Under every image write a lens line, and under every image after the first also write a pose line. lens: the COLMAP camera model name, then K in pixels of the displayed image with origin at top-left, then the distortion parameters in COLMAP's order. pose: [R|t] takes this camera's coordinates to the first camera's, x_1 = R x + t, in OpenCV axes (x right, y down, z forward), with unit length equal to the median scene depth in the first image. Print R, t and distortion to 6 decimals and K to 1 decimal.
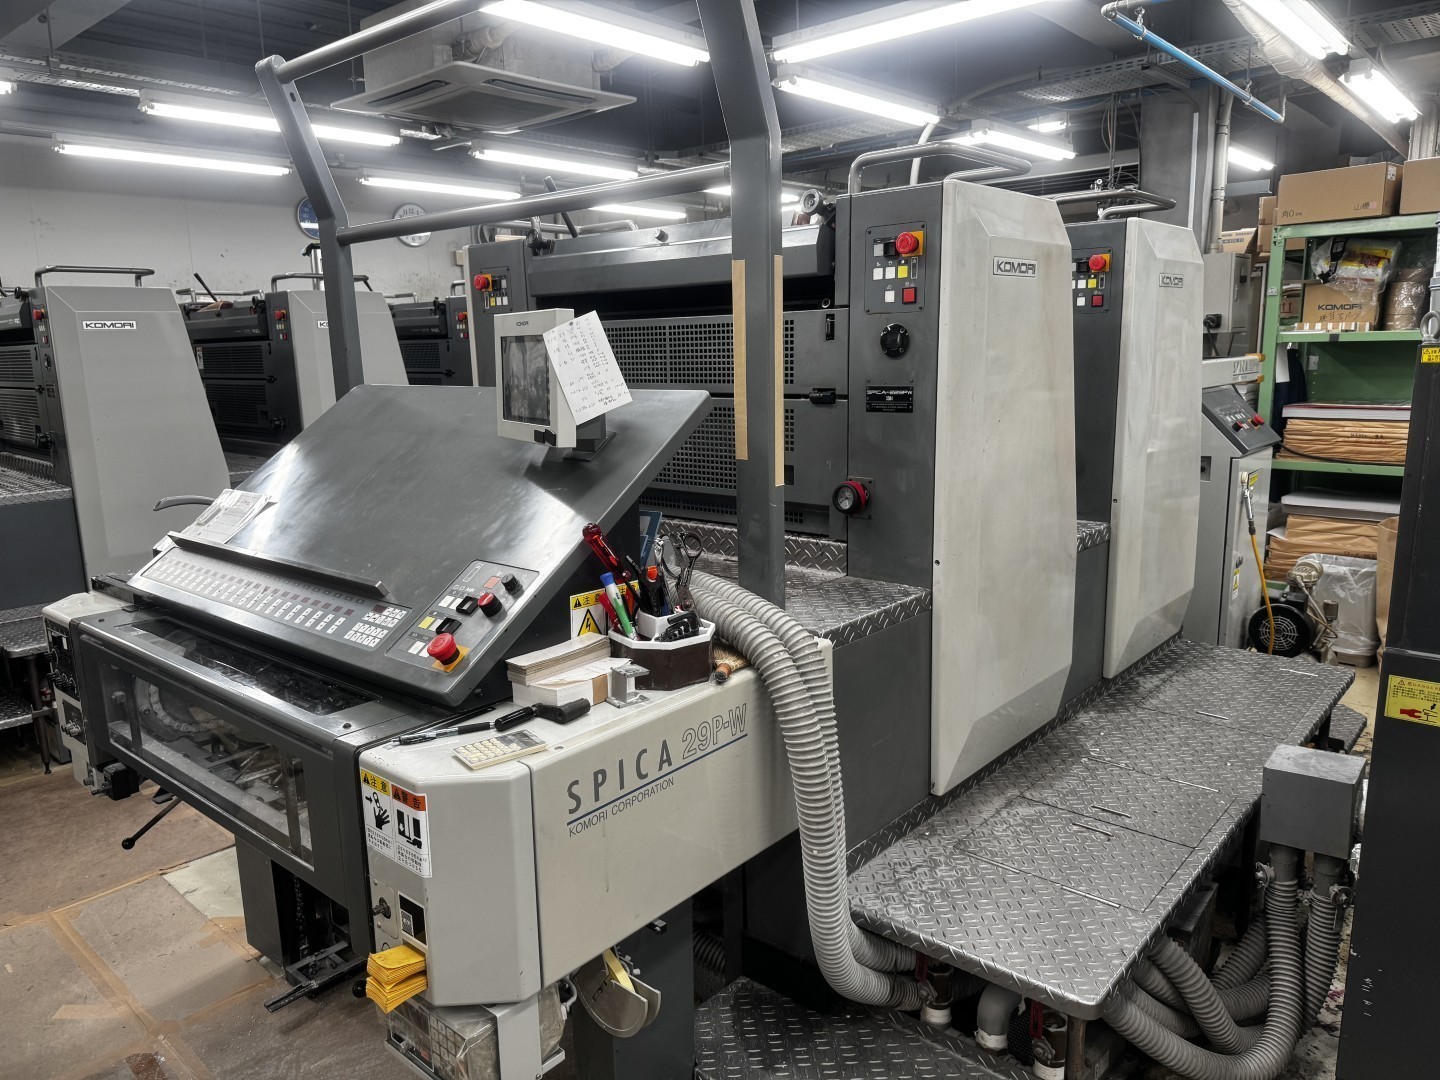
lens RADIAL K [[1018.2, 0, 715.6], [0, 1018.2, 544.9], [0, 0, 1]] dist [0.043245, -0.056959]
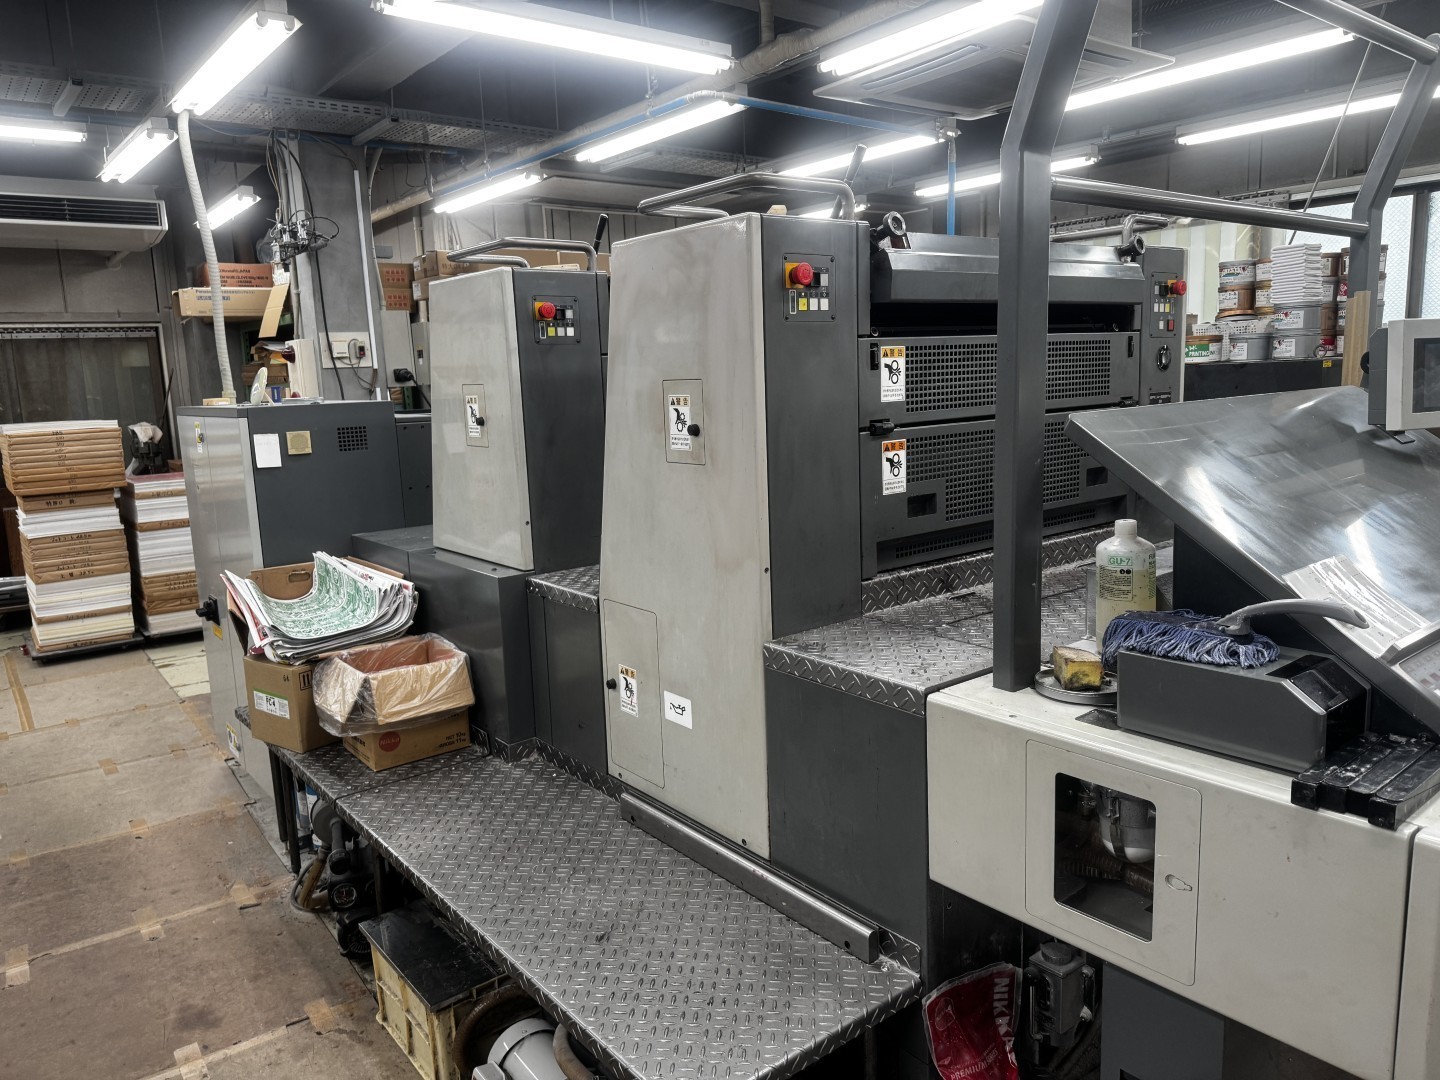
lens RADIAL K [[1018.2, 0, 711.9], [0, 1018.2, 547.8], [0, 0, 1]] dist [0.043245, -0.056959]
pose [[0.191505, -0.152743, 0.969534, -1.276152], [0.222733, 0.968808, 0.108634, -0.237852], [-0.955885, 0.195143, 0.219552, 1.321050]]
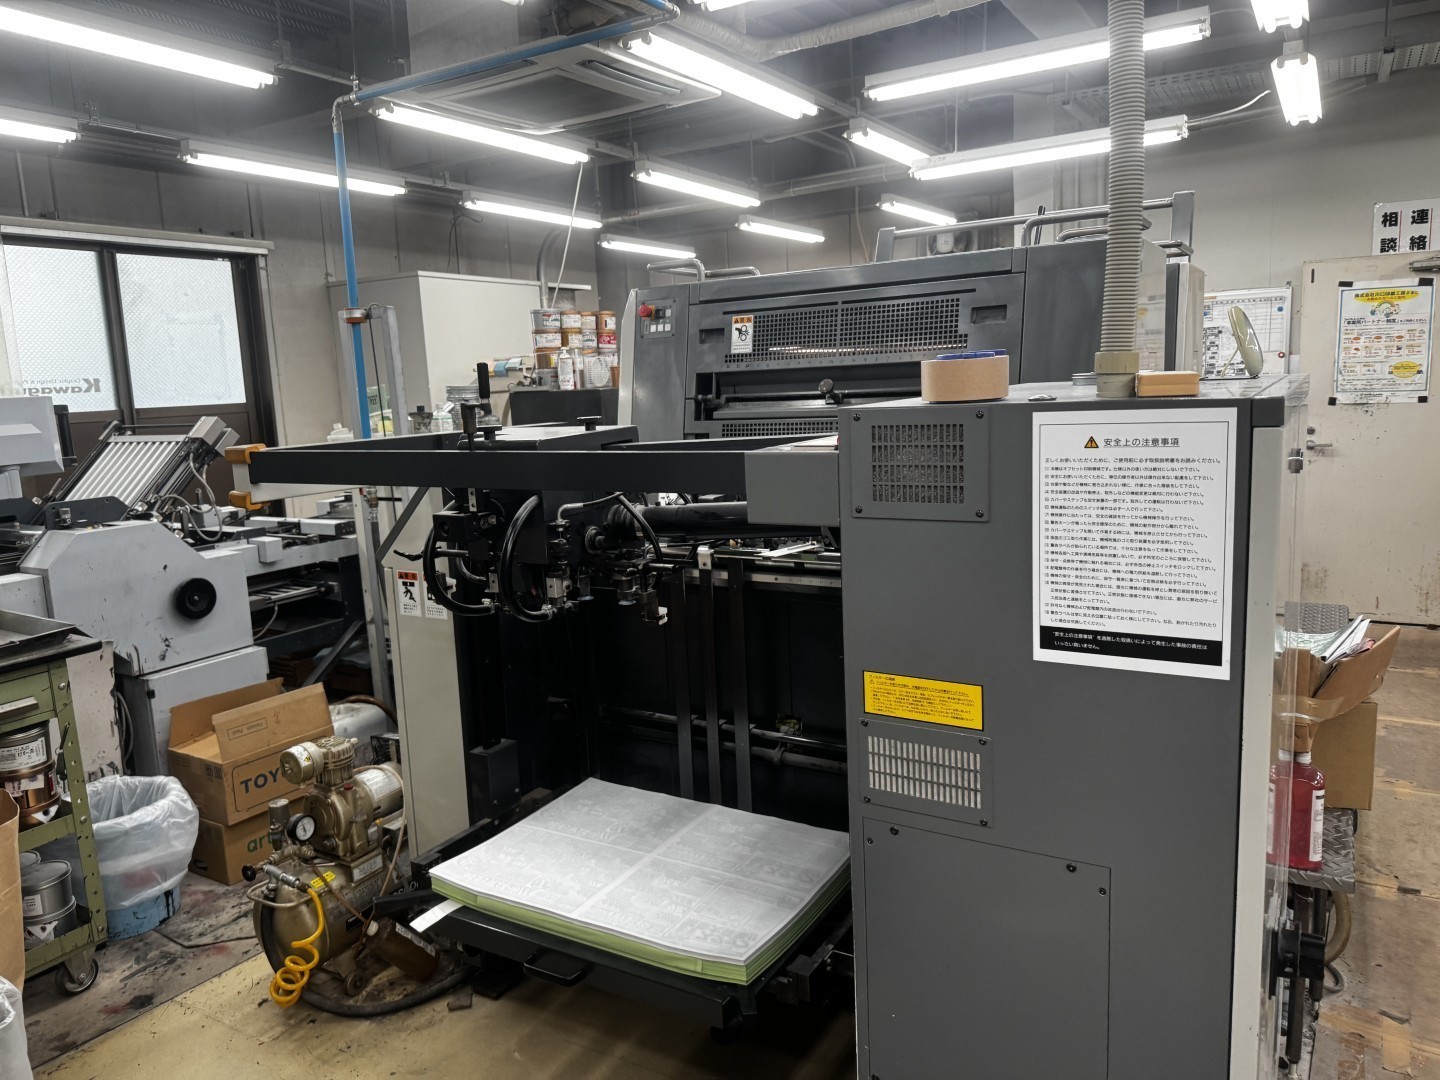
lens RADIAL K [[1018.2, 0, 715.0], [0, 1018.2, 539.0], [0, 0, 1]] dist [0.043245, -0.056959]
pose [[-0.982279, 0.093888, -0.162212, 0.408394], [0.032337, 0.937401, 0.346746, -0.549174], [0.184613, 0.335356, -0.923826, 2.757216]]
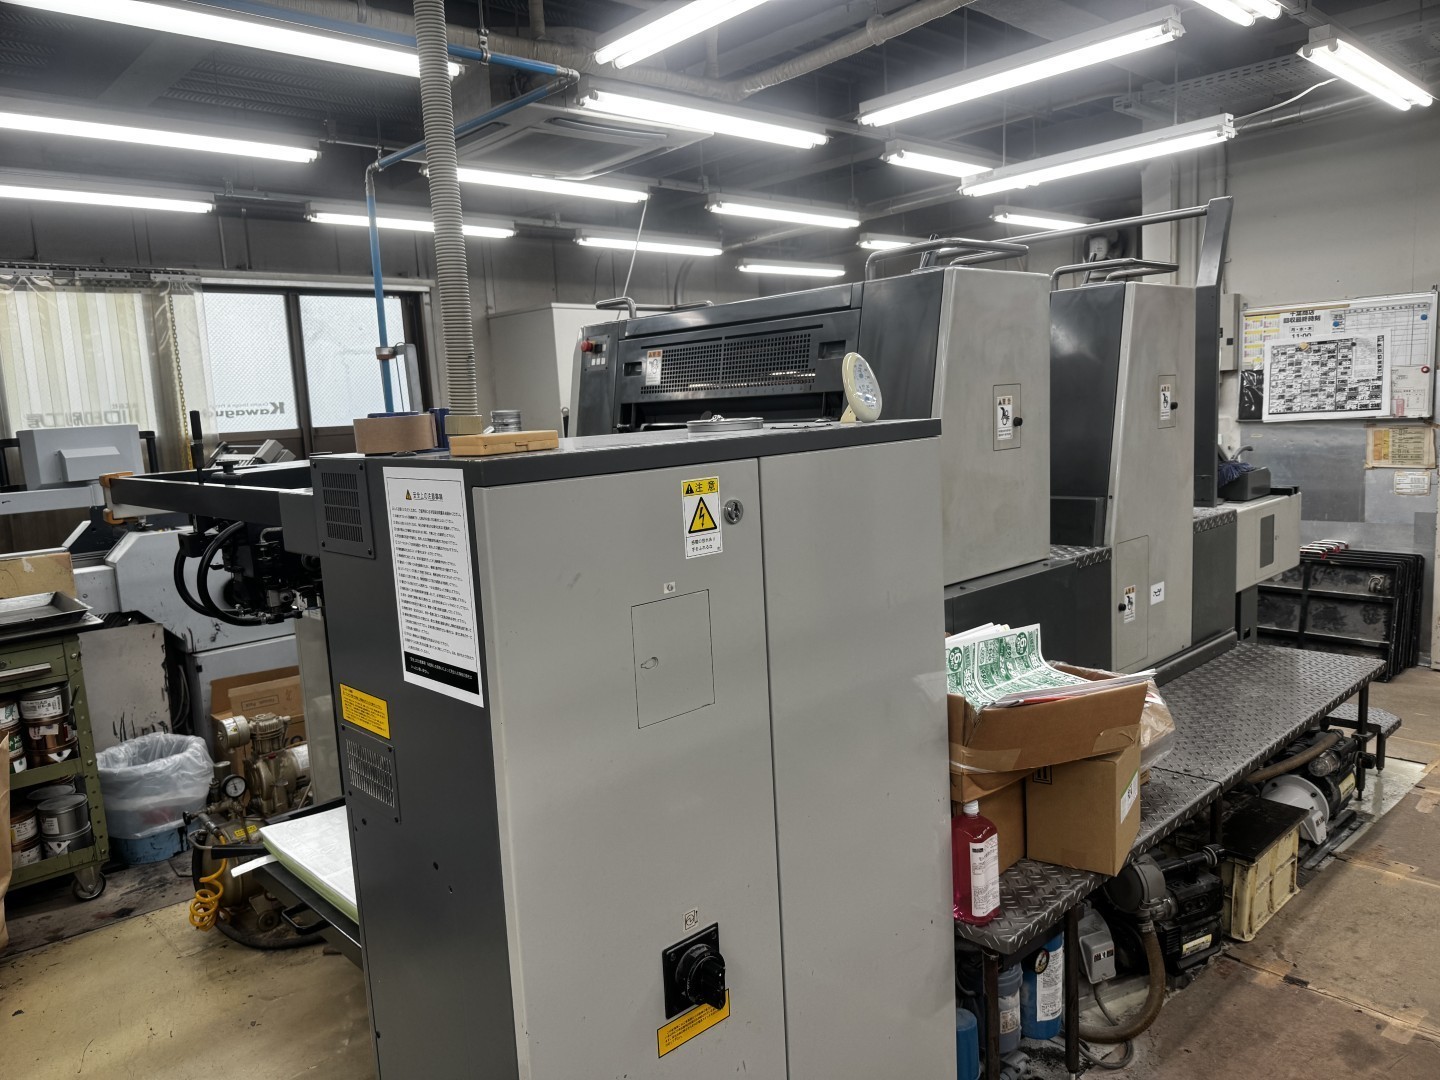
lens RADIAL K [[1018.2, 0, 706.9], [0, 1018.2, 549.2], [0, 0, 1]] dist [0.043245, -0.056959]
pose [[-0.991619, 0.058358, 0.115266, -0.046228], [0.093549, 0.939669, 0.329046, -0.558250], [-0.089109, 0.337072, -0.937253, 2.841558]]
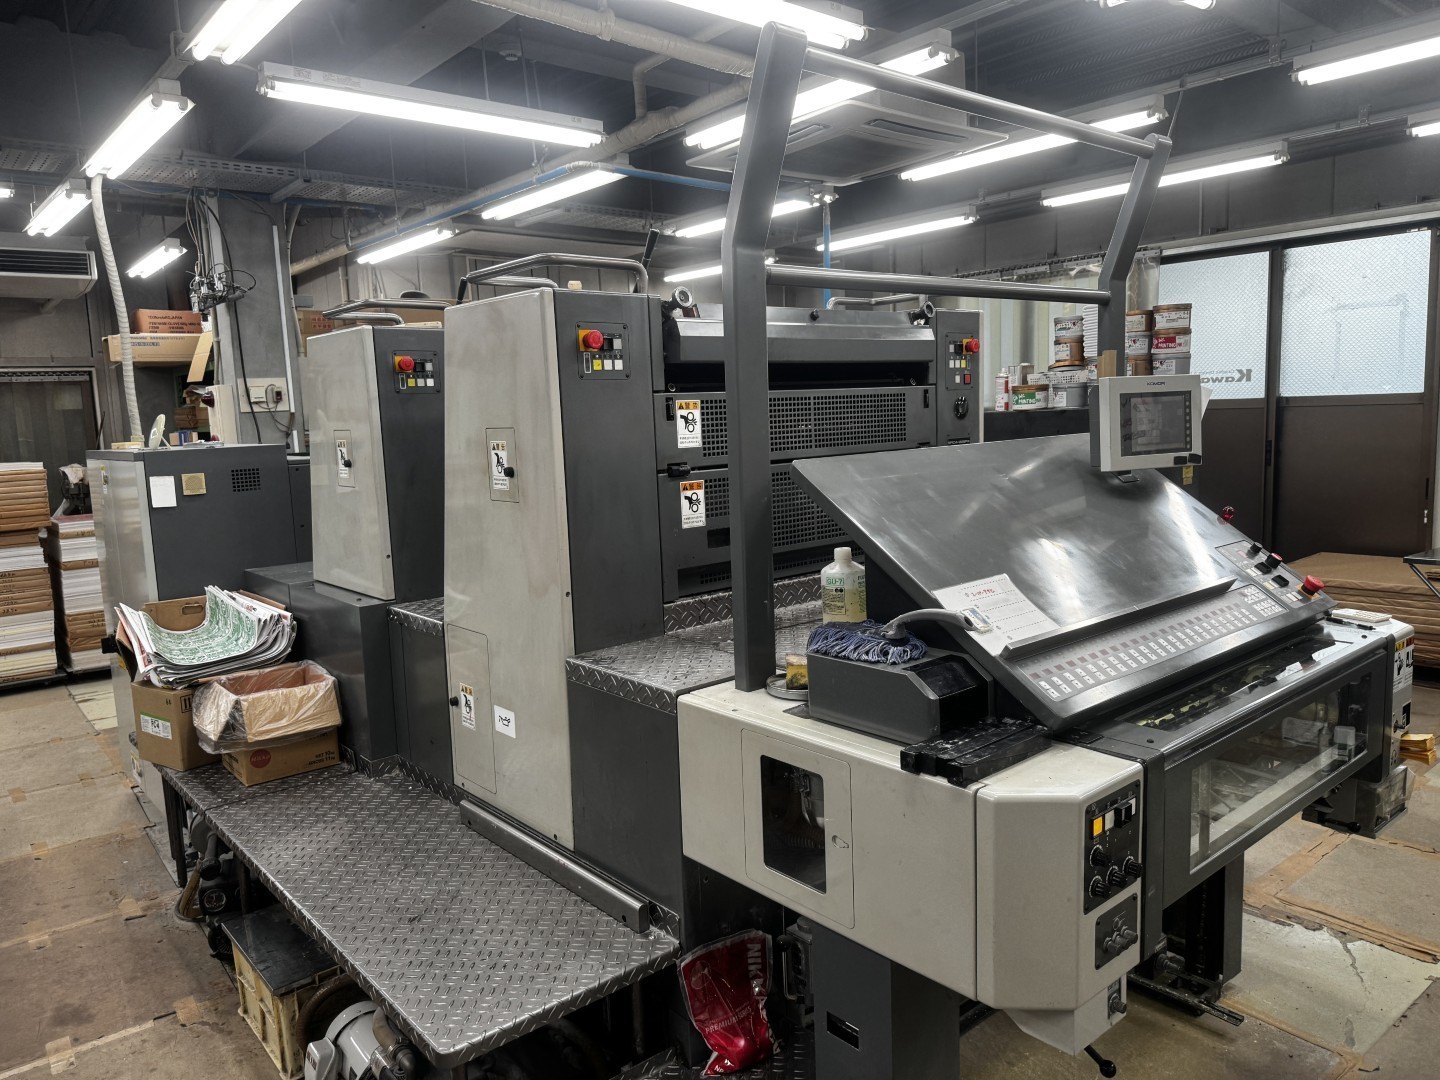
lens RADIAL K [[1018.2, 0, 704.0], [0, 1018.2, 549.0], [0, 0, 1]] dist [0.043245, -0.056959]
pose [[0.161170, -0.117876, 0.979862, -1.387087], [0.224936, 0.971098, 0.079824, -0.204106], [-0.960952, 0.207541, 0.183026, 1.134607]]
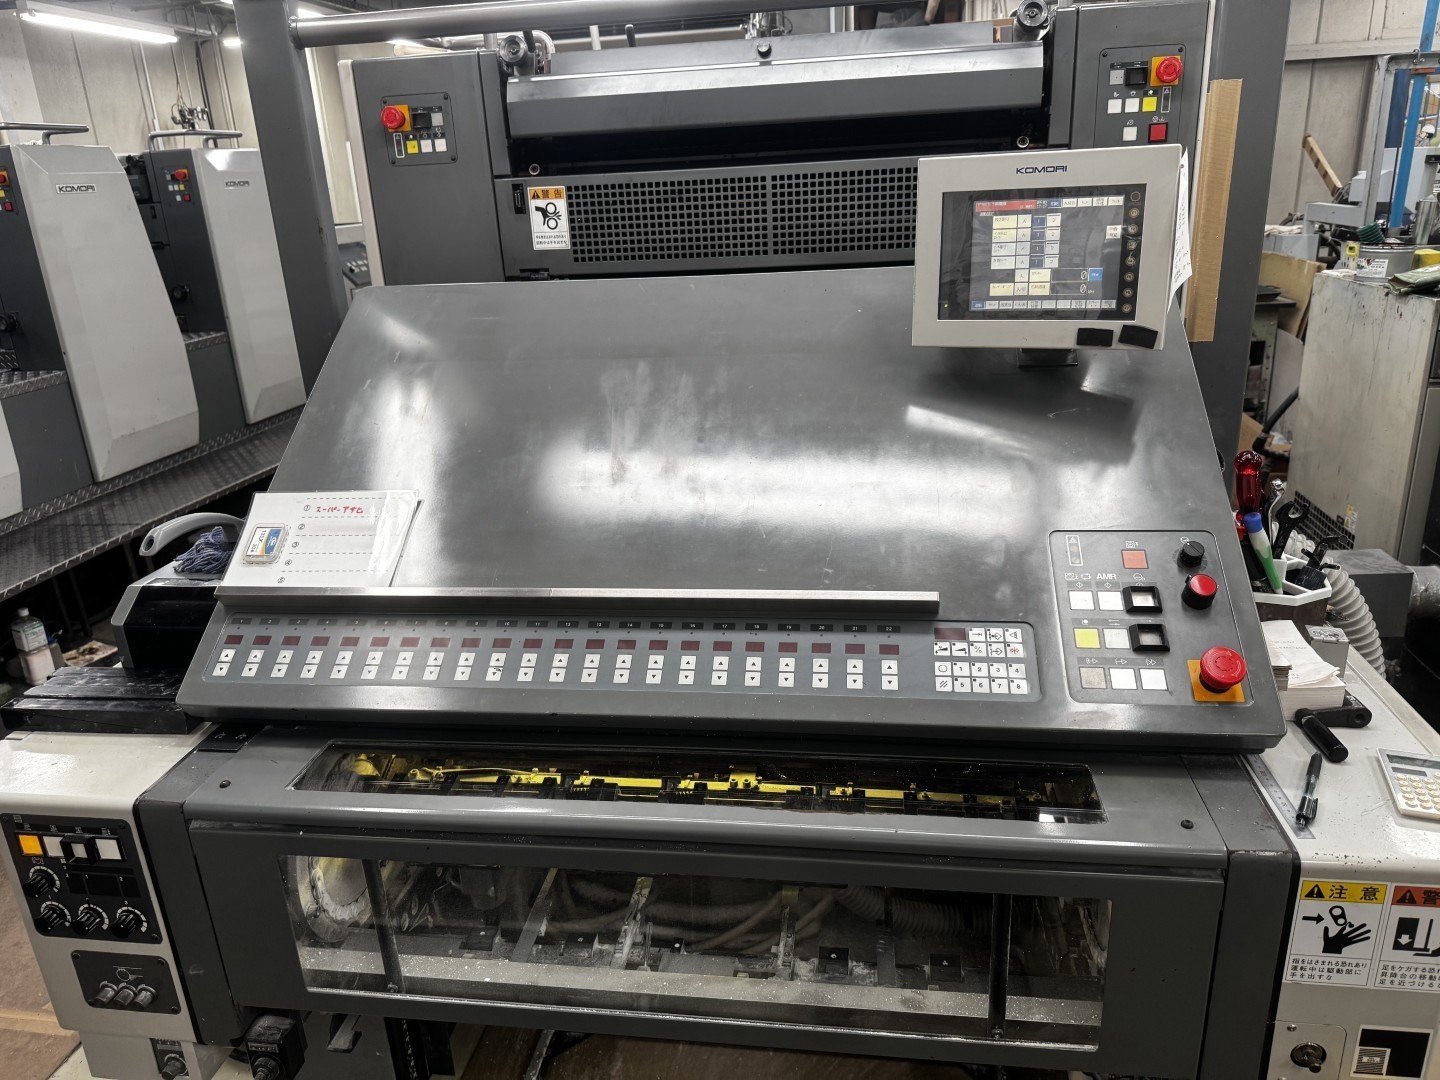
lens RADIAL K [[1018.2, 0, 716.9], [0, 1018.2, 531.8], [0, 0, 1]] dist [0.043245, -0.056959]
pose [[0.840854, -0.194096, 0.505263, -0.617622], [0.132882, 0.978950, 0.154920, -0.096335], [-0.524696, -0.063125, 0.848946, 0.431222]]
